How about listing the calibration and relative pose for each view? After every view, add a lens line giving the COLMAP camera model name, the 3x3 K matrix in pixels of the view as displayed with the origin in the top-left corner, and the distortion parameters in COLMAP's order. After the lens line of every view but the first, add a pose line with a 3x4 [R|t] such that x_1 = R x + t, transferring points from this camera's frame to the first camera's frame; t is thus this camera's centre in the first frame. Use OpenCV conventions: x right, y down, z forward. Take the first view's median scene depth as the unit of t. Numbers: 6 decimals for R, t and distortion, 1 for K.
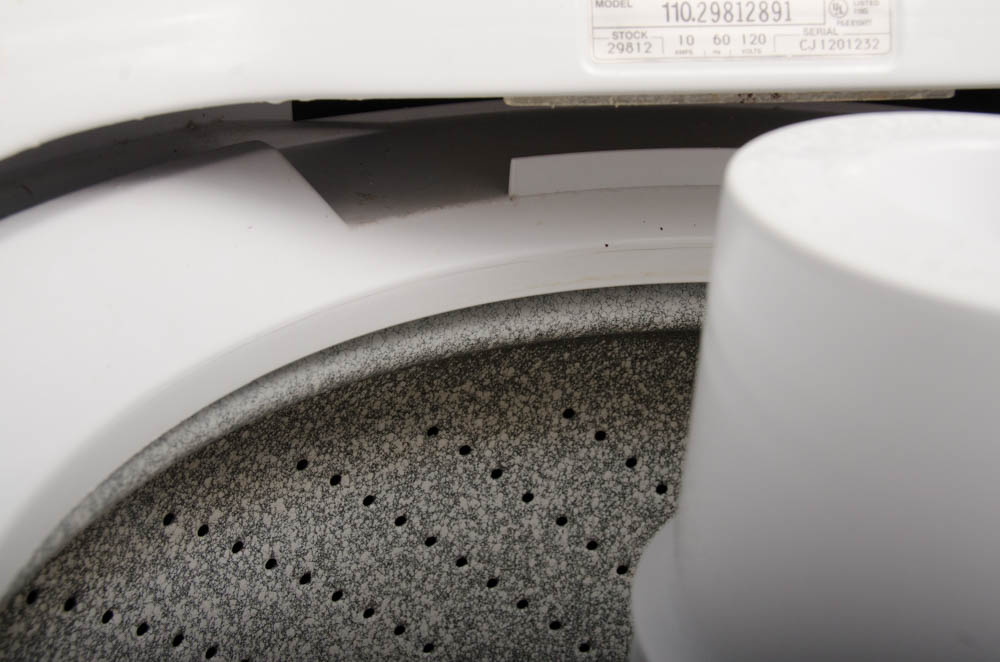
lens RADIAL K [[1535.9, 0, 499.3], [0, 1535.9, 329.9], [0, 0, 1]] dist [0.049682, 0.000000]
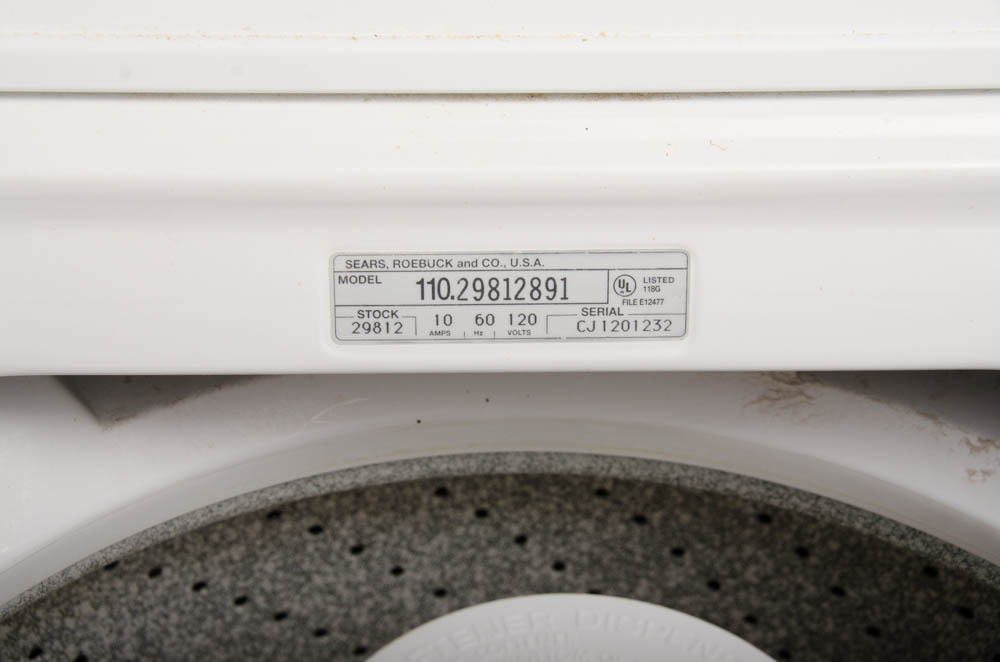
lens RADIAL K [[2270.7, 0, 500.9], [0, 2270.7, 331.8], [0, 0, 1]] dist [0.293502, 0.000000]
pose [[0.991505, 0.069940, -0.109662, 0.219349], [-0.035756, 0.957204, 0.287196, -0.410603], [0.125055, -0.280835, 0.951574, -0.172099]]
